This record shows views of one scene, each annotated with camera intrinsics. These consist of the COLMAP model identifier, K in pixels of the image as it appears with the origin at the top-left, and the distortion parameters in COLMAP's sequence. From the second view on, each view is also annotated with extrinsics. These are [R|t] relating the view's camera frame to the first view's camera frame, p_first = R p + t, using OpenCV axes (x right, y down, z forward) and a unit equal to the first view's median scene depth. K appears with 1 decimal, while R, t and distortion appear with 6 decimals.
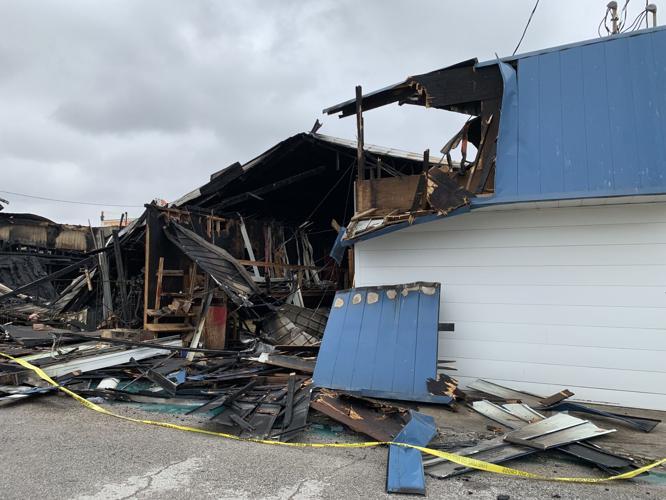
lens RADIAL K [[513.9, 0, 333.0], [0, 513.9, 265.4], [0, 0, 1]] dist [0.066899, -0.056747]
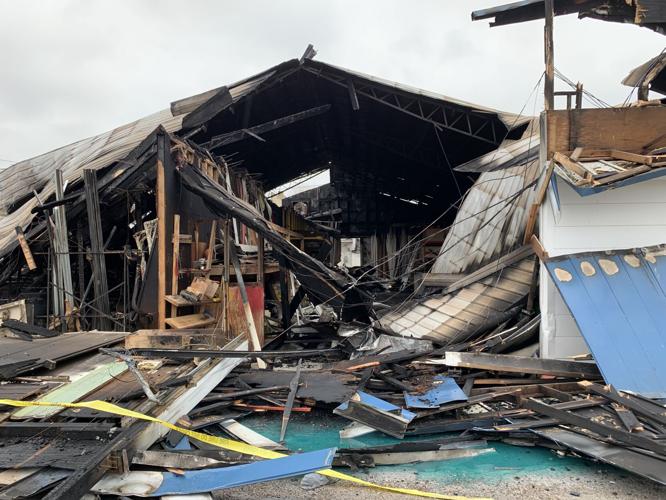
lens RADIAL K [[510.3, 0, 333.0], [0, 510.3, 250.0], [0, 0, 1]] dist [0.058913, -0.058636]
pose [[0.918946, -0.016218, 0.394049, -0.407579], [0.004460, 0.999518, 0.030735, 0.009909], [-0.394357, -0.026486, 0.918575, 0.330094]]
